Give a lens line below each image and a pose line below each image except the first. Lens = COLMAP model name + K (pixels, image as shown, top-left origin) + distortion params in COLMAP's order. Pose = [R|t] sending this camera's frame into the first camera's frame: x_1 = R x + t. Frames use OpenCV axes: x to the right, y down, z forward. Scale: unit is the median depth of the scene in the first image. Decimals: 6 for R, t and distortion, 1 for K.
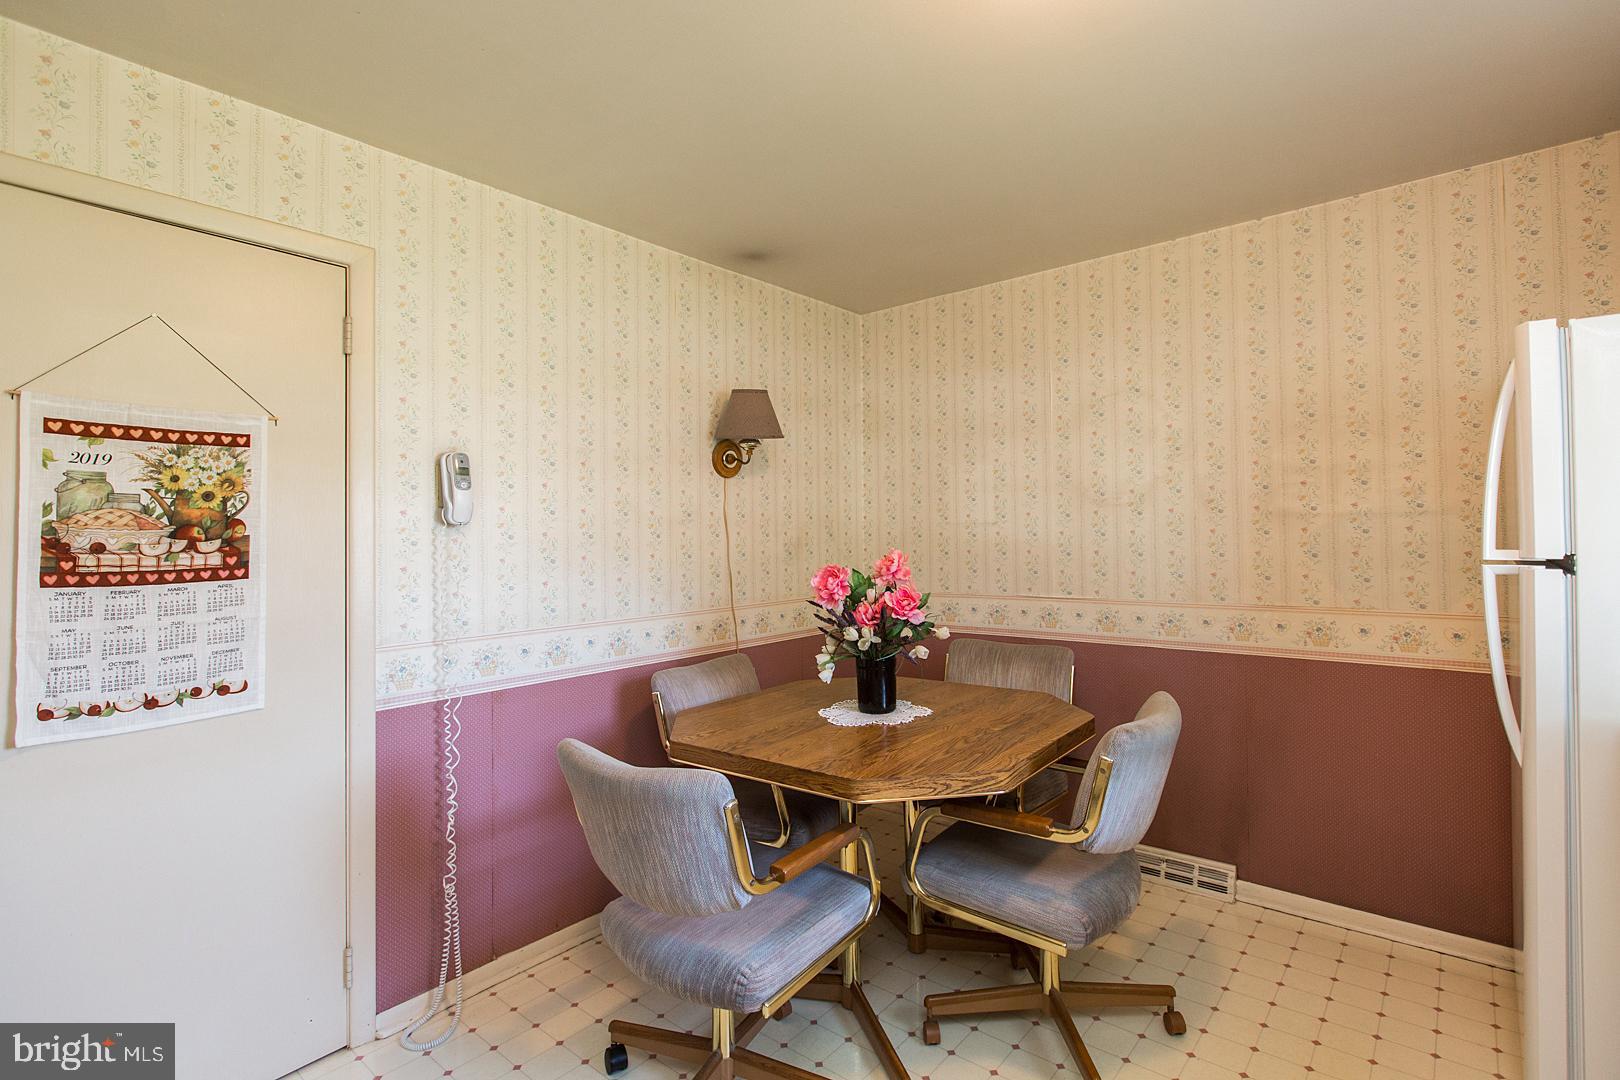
lens RADIAL K [[752.7, 0, 813.4], [0, 752.7, 530.2], [0, 0, 1]] dist [-0.006466, 0.000411]
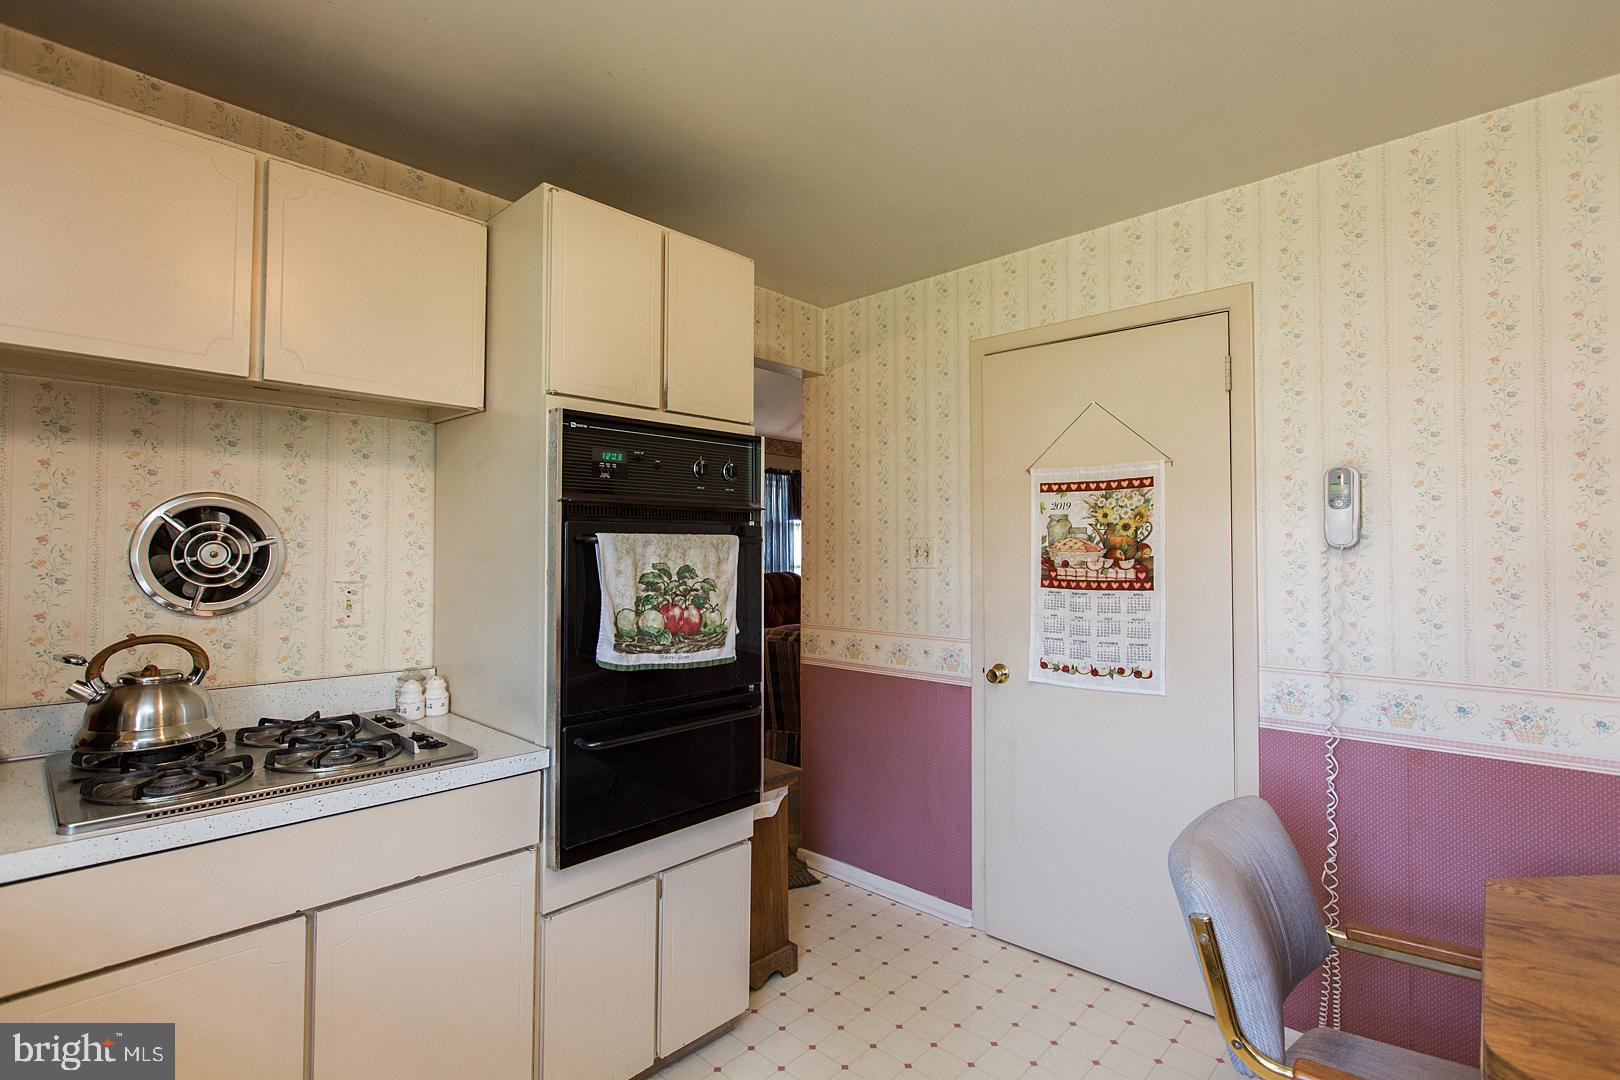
lens RADIAL K [[752.7, 0, 813.3], [0, 752.7, 543.9], [0, 0, 1]] dist [-0.006466, 0.000411]
pose [[-0.045161, 0.009730, -0.998932, 0.528659], [0.014444, 0.999854, 0.009086, -0.033273], [0.998875, -0.014019, -0.045295, 0.477438]]
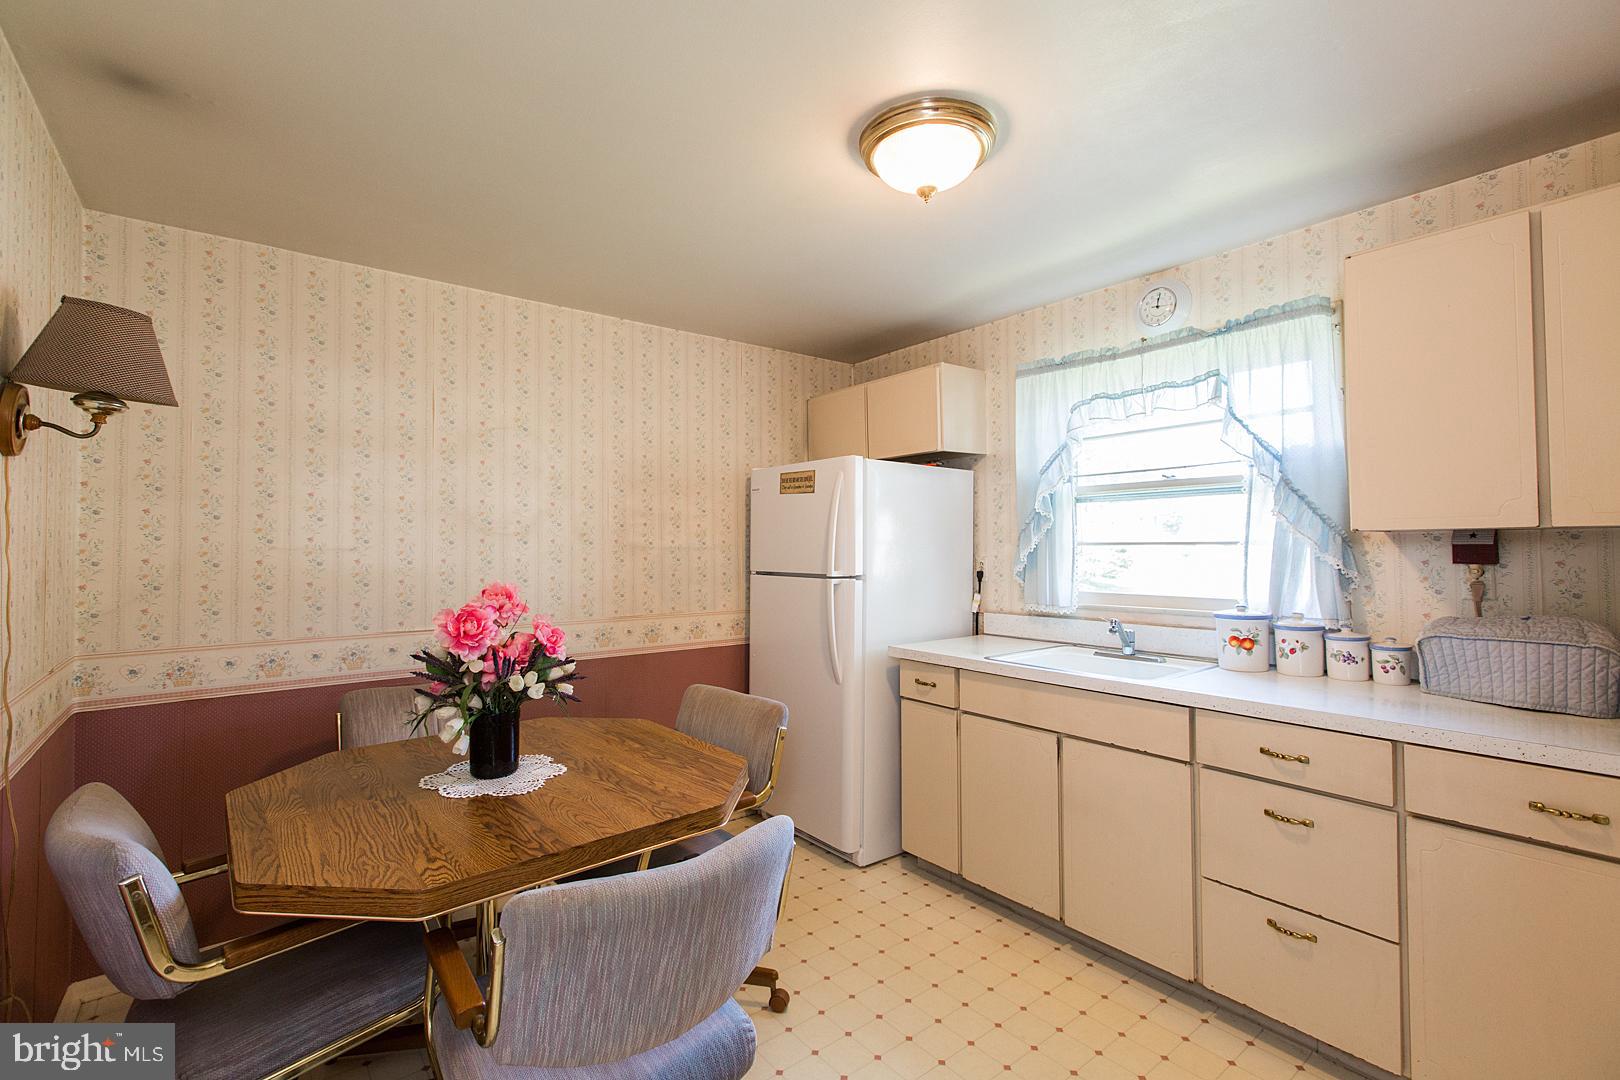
lens RADIAL K [[745.5, 0, 808.8], [0, 745.5, 541.8], [0, 0, 1]] dist [0.003212, -0.000188]
pose [[0.200069, 0.018287, 0.979611, -0.825061], [-0.010497, 0.999808, -0.016520, -0.016063], [-0.979725, -0.006978, 0.200223, 0.587334]]
